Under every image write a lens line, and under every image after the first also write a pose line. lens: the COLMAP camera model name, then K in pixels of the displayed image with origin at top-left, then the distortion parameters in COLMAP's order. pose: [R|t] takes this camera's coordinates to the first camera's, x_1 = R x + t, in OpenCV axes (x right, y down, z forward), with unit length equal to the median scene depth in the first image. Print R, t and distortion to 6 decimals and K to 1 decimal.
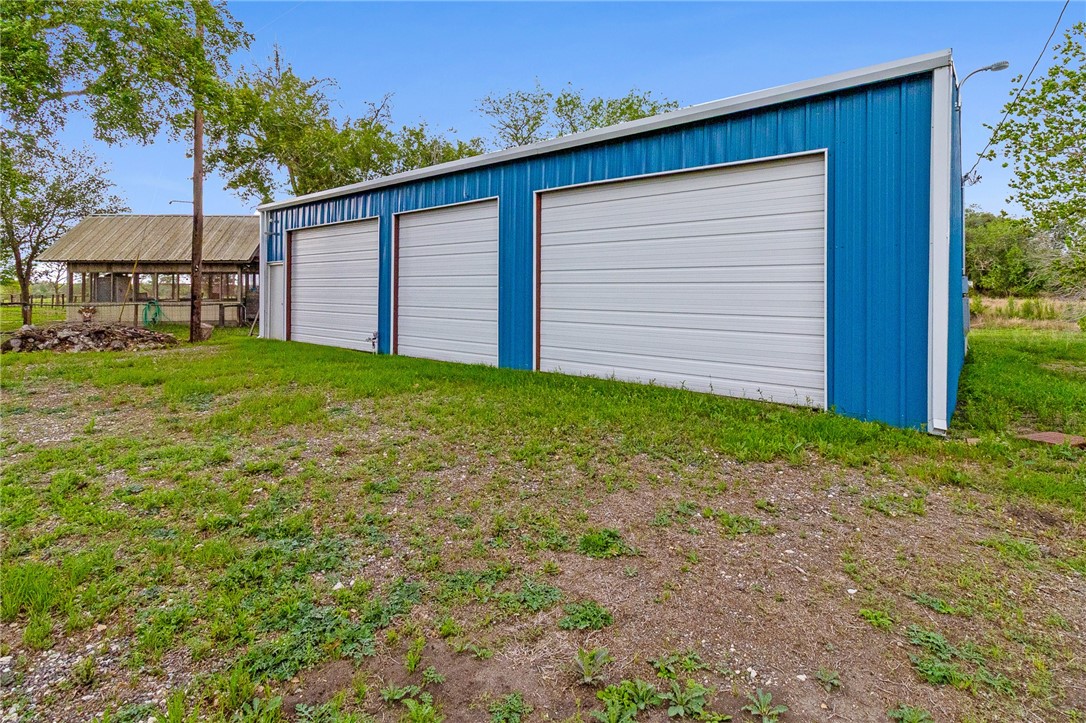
lens RADIAL K [[499.0, 0, 546.1], [0, 499.0, 350.1], [0, 0, 1]] dist [0.001264, 0.000176]
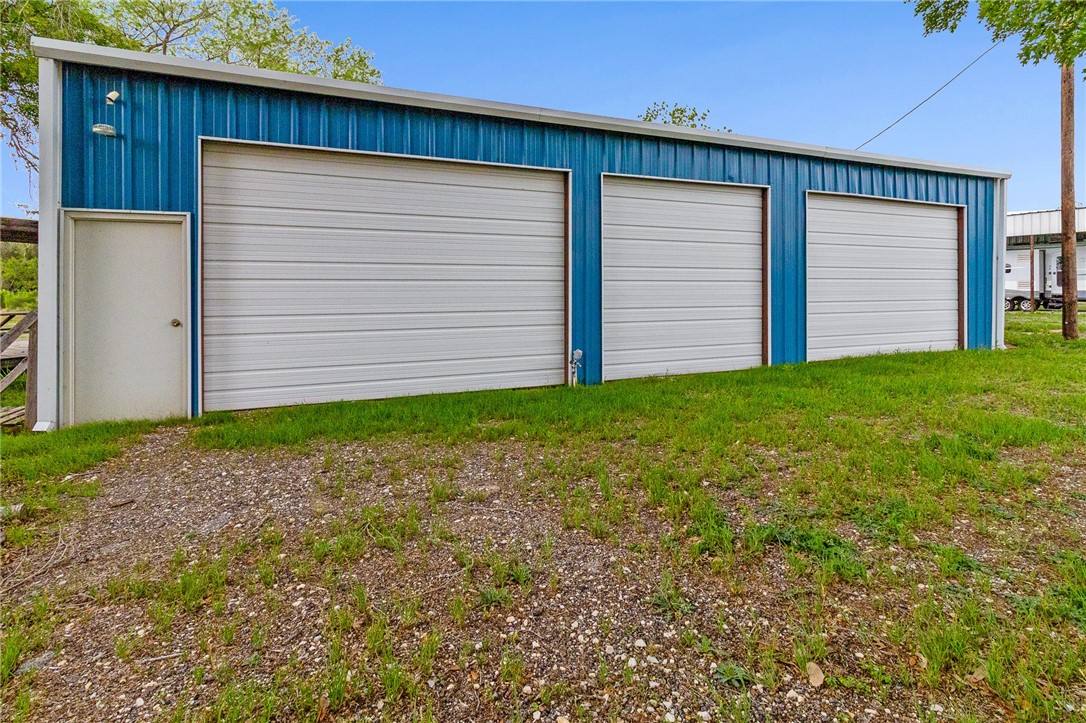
lens RADIAL K [[512.4, 0, 545.1], [0, 512.4, 327.4], [0, 0, 1]] dist [0.001935, 0.000236]
pose [[0.502847, -0.074222, 0.861183, -1.090132], [0.109137, 0.993785, 0.021925, -0.100508], [-0.857458, 0.082962, 0.507822, 0.830054]]
